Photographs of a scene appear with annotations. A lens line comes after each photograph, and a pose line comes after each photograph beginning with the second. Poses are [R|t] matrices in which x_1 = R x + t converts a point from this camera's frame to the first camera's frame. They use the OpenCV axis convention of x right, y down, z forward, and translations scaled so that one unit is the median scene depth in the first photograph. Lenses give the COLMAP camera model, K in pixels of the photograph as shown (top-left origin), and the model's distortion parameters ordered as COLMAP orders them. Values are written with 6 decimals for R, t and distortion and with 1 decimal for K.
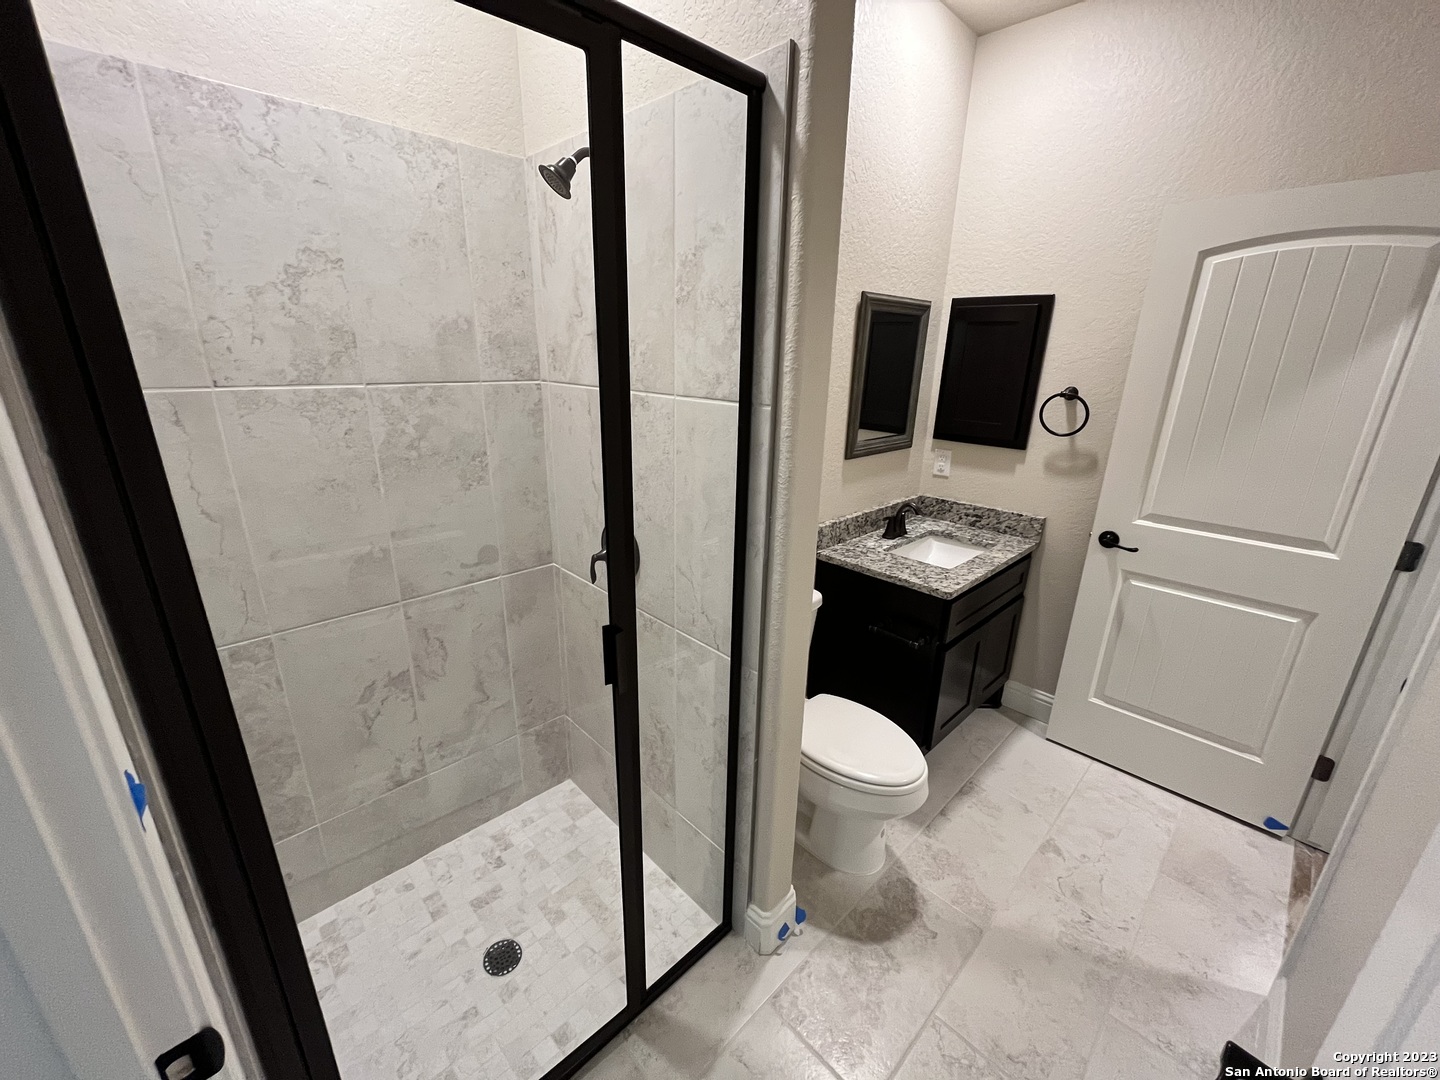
lens RADIAL K [[581.8, 0, 716.1], [0, 581.8, 542.5], [0, 0, 1]] dist [-0.001979, -0.000368]
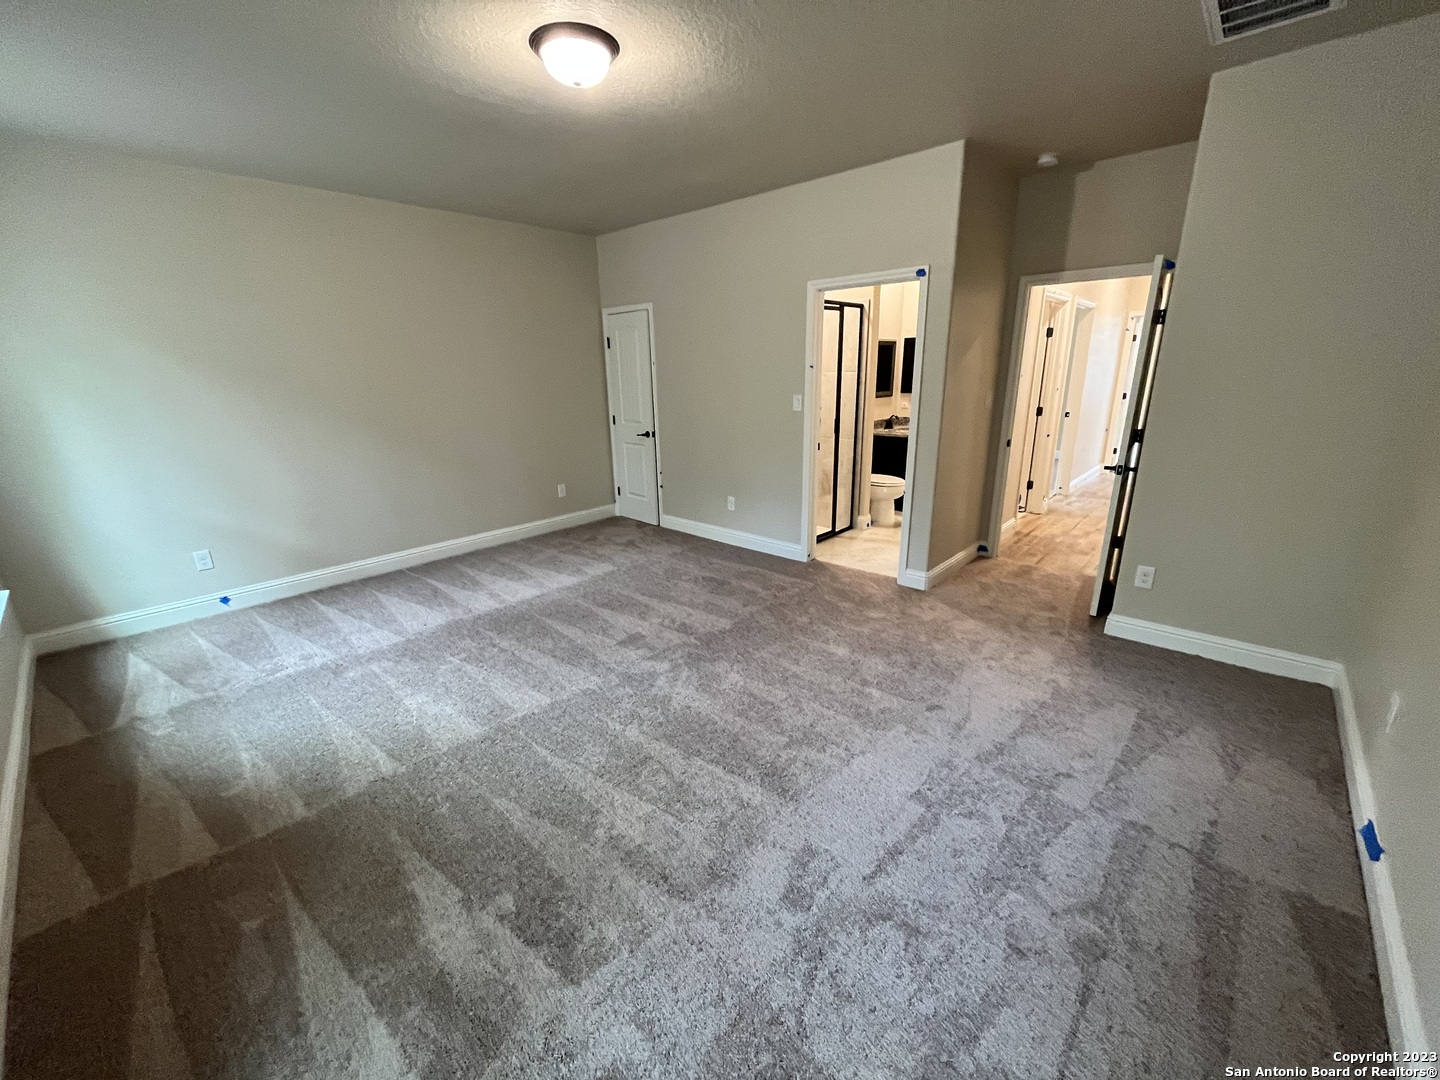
lens RADIAL K [[581.8, 0, 716.1], [0, 581.8, 542.5], [0, 0, 1]] dist [-0.001979, -0.000368]
pose [[0.997414, -0.055429, 0.045739, -0.856010], [0.056279, 0.998262, -0.017508, 0.698707], [-0.044689, 0.020037, 0.998800, -2.180583]]
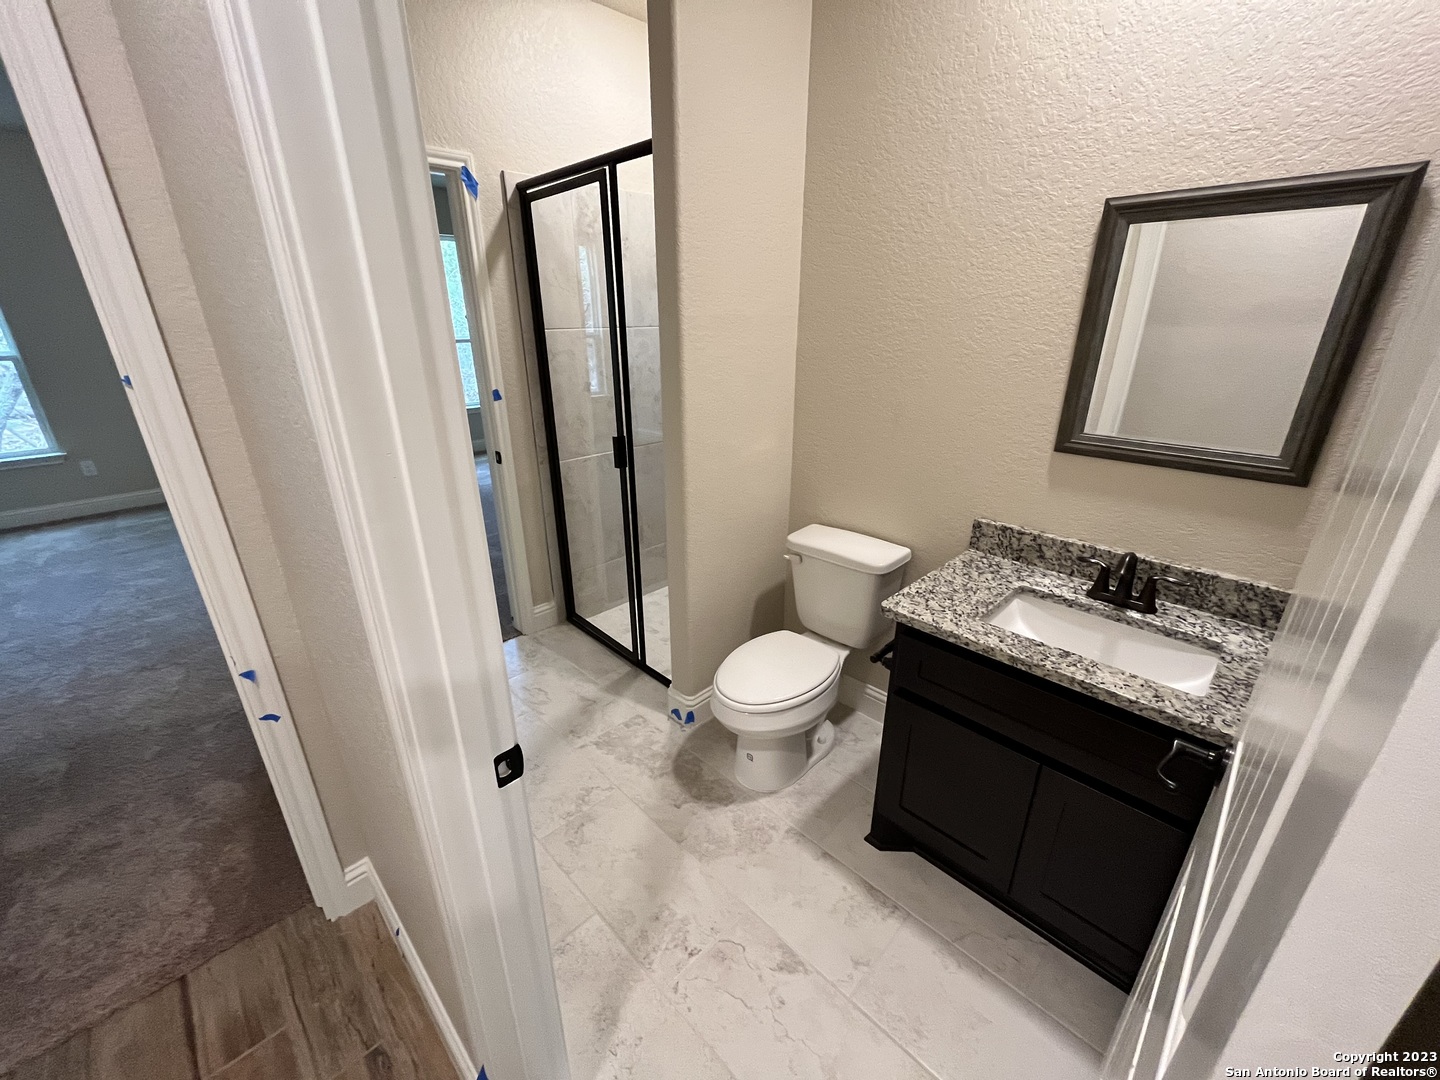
lens RADIAL K [[580.4, 0, 716.5], [0, 580.4, 542.8], [0, 0, 1]] dist [-0.001353, -0.000172]
pose [[0.007715, 0.346680, -0.937952, 1.178524], [-0.308581, 0.893027, 0.327537, -0.188651], [0.951167, 0.286908, 0.113869, 0.721446]]
